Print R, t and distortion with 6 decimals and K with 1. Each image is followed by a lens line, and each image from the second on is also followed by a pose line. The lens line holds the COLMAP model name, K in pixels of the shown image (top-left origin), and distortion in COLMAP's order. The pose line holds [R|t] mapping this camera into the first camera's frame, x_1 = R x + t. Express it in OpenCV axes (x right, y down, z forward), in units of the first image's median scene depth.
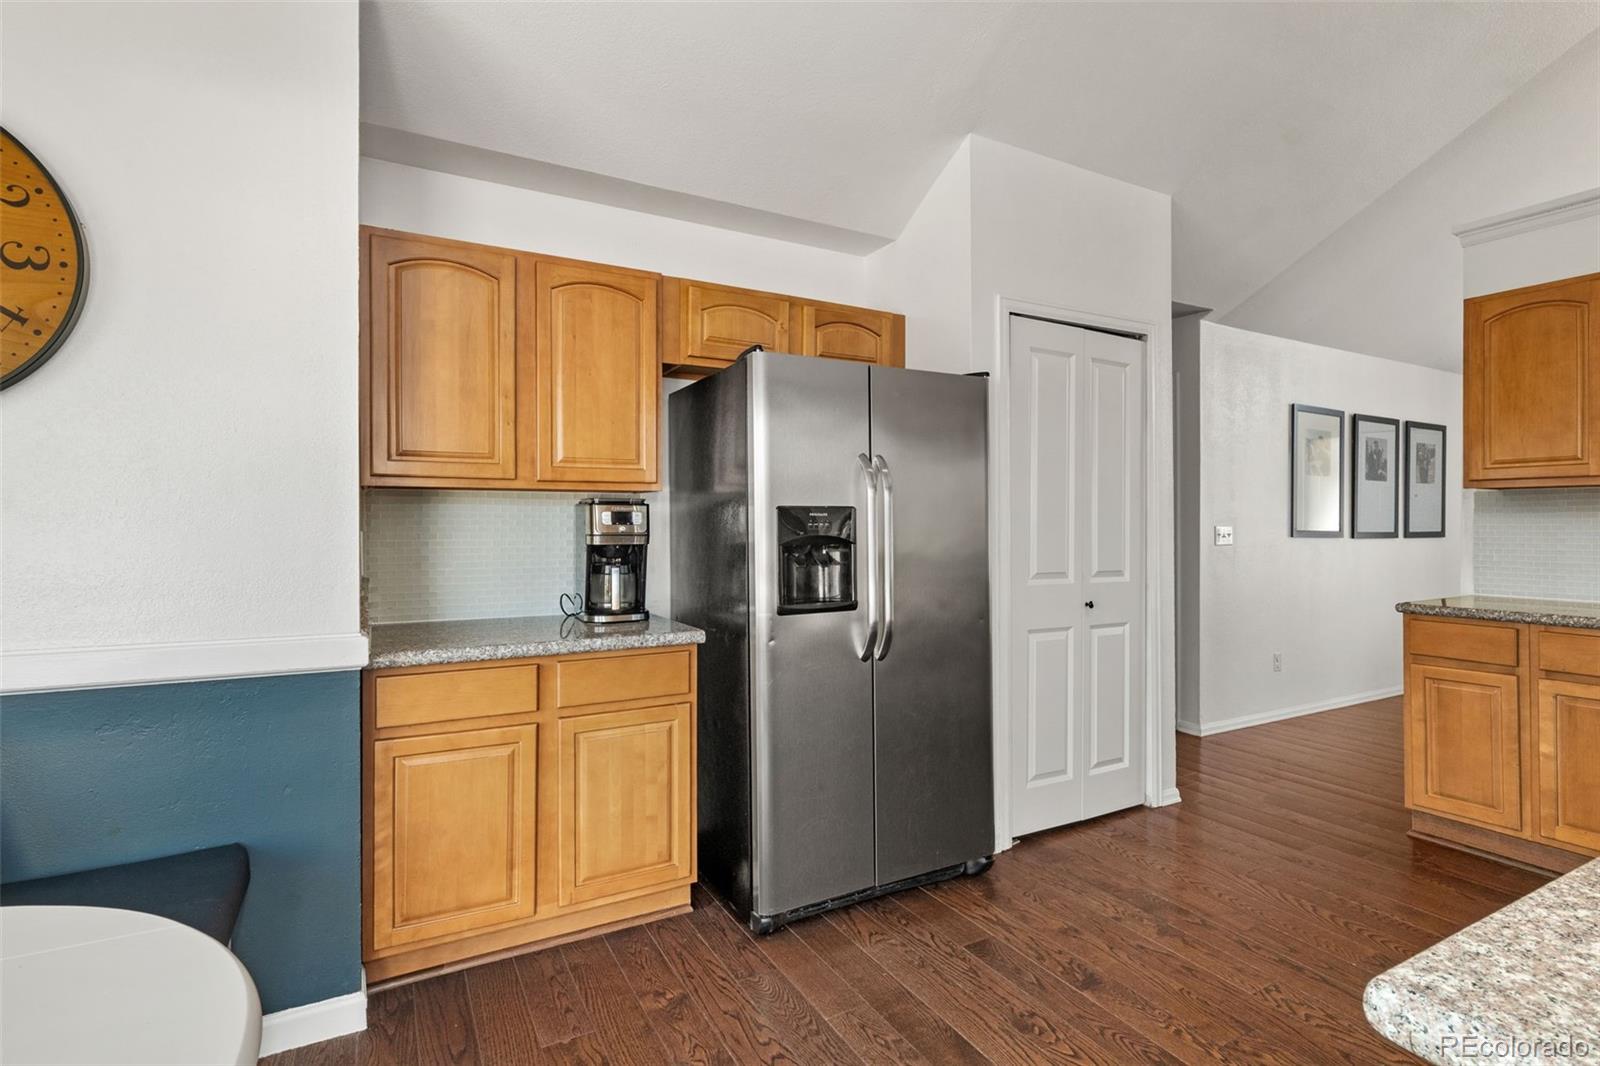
lens RADIAL K [[743.4, 0, 806.8], [0, 743.4, 523.6], [0, 0, 1]] dist [-0.013039, -0.000481]
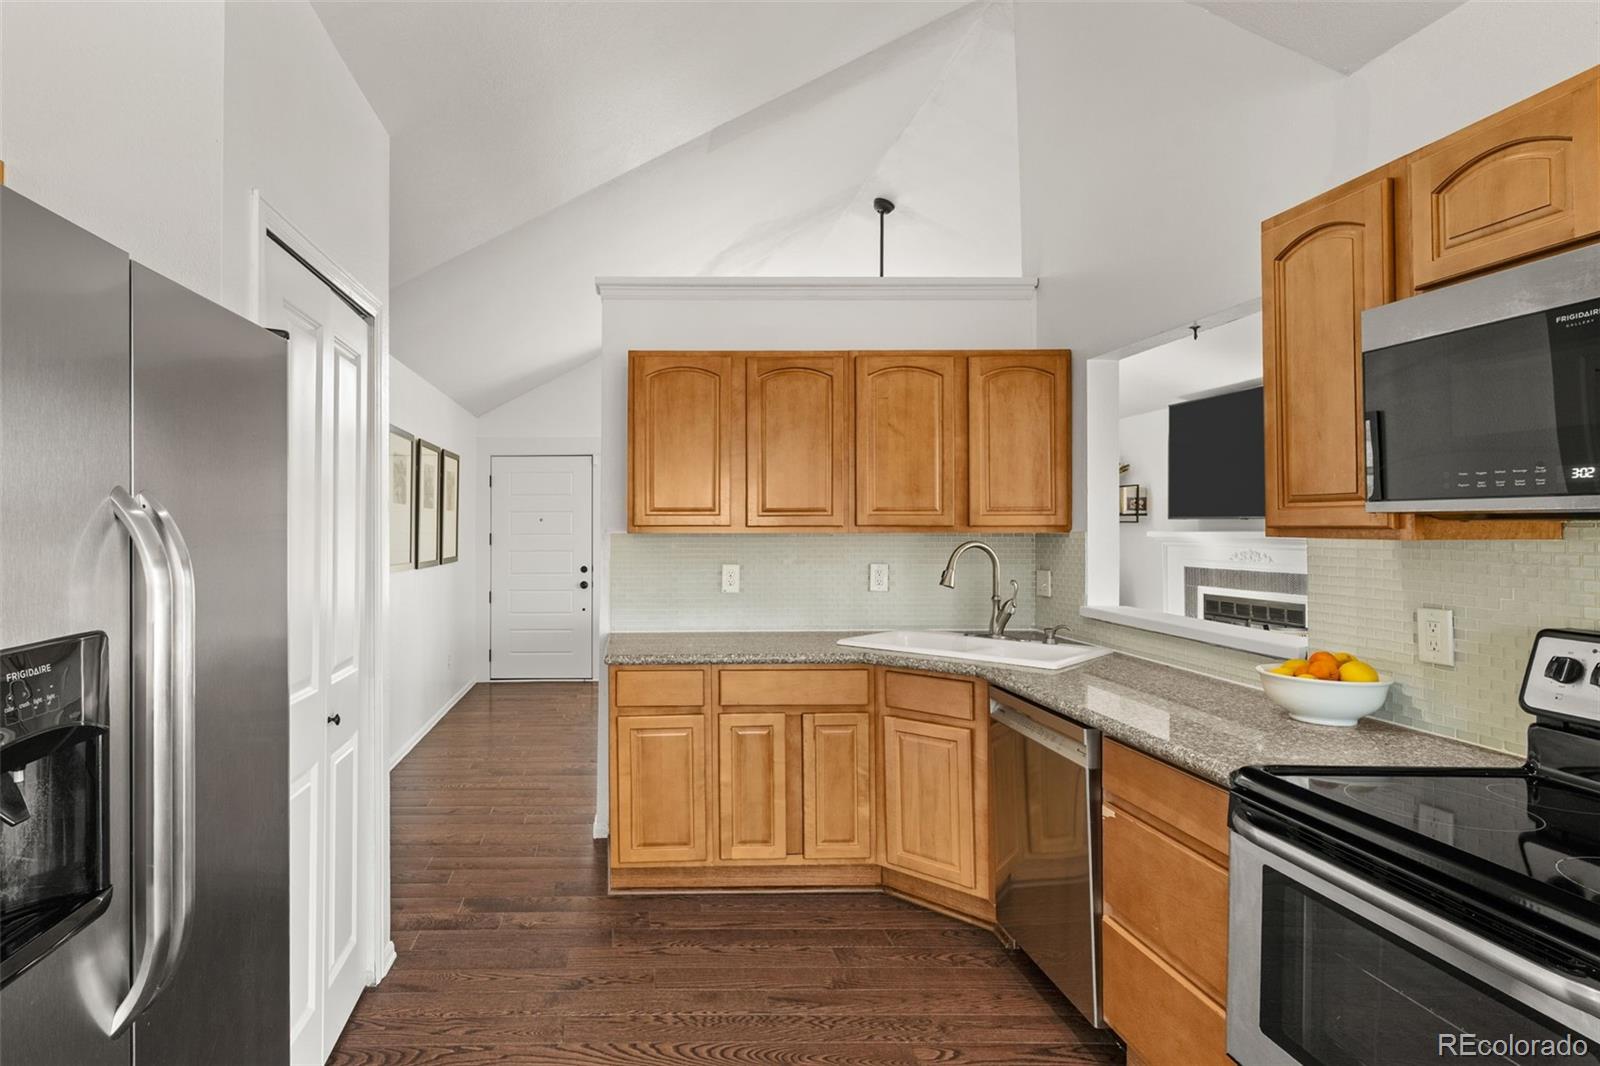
lens RADIAL K [[832.3, 0, 625.1], [0, 832.3, 513.1], [0, 0, 1]] dist [0.001693, -0.000827]
pose [[0.484965, 0.013563, 0.874429, -0.142599], [0.007359, 0.999781, -0.019588, -0.059168], [-0.874503, 0.015934, 0.484759, 0.481521]]
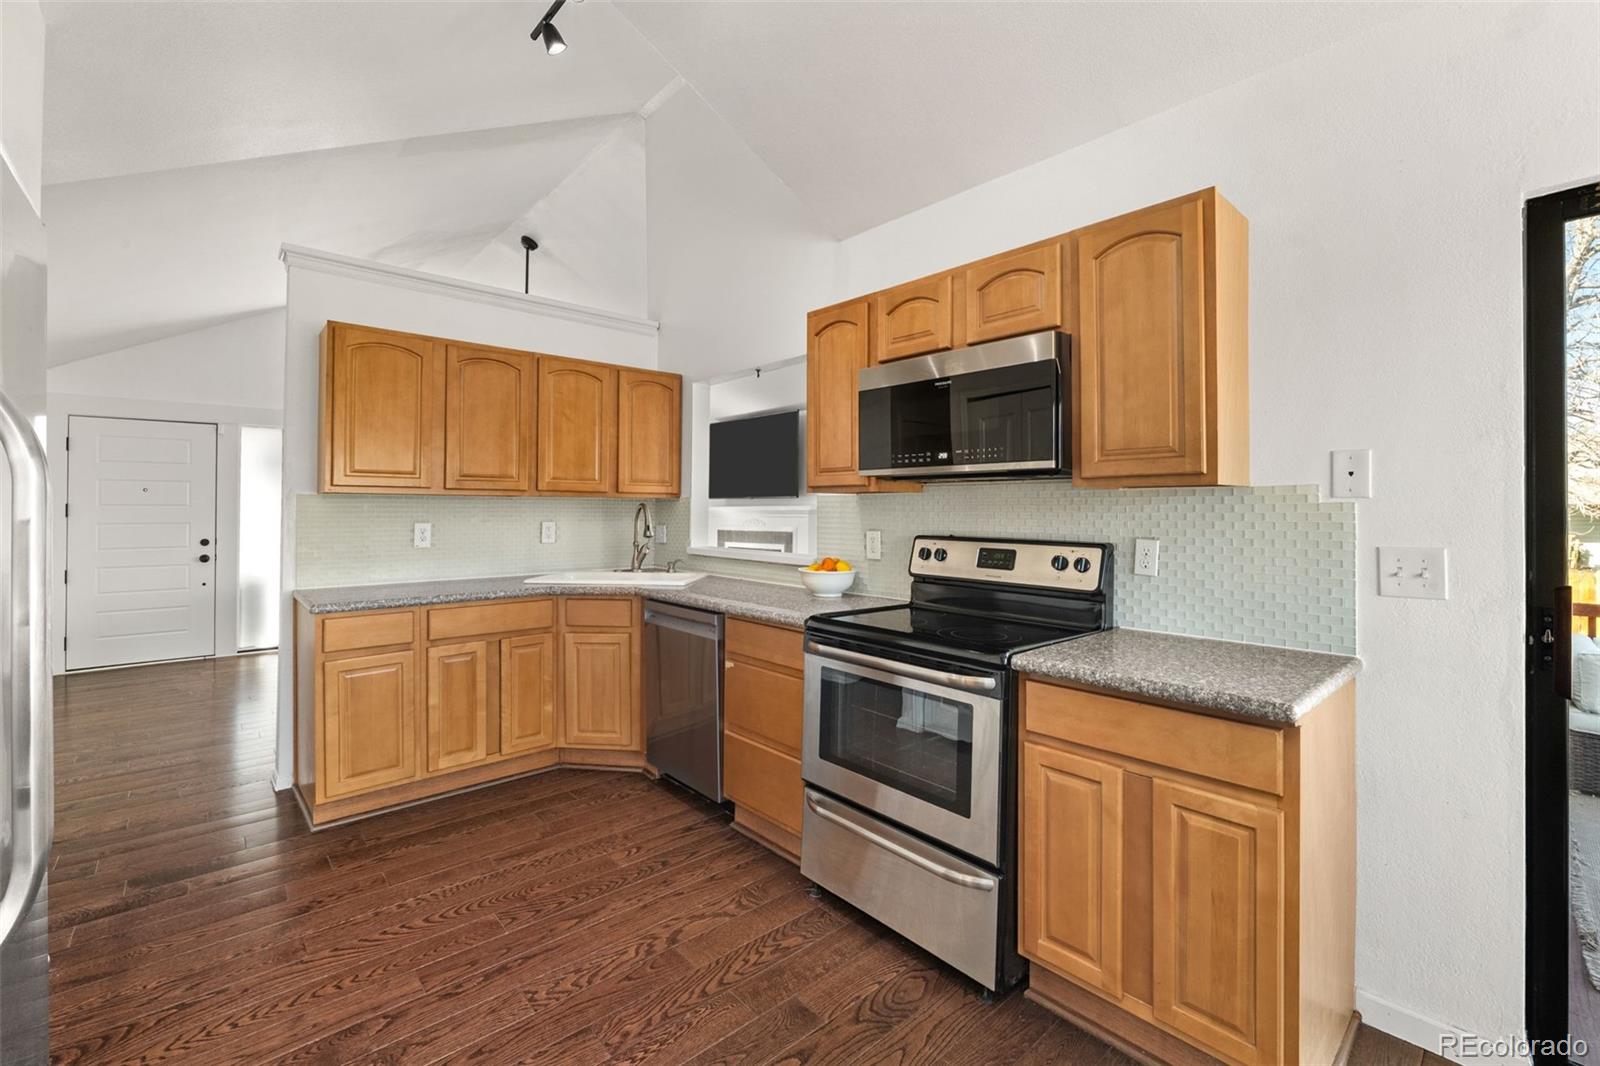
lens RADIAL K [[674.3, 0, 772.6], [0, 674.3, 505.9], [0, 0, 1]] dist [-0.014108, 0.000809]
pose [[-0.199653, 0.007336, 0.979839, -0.235138], [0.003068, 0.999972, -0.006861, -0.021116], [-0.979862, 0.001636, -0.199670, 0.603169]]
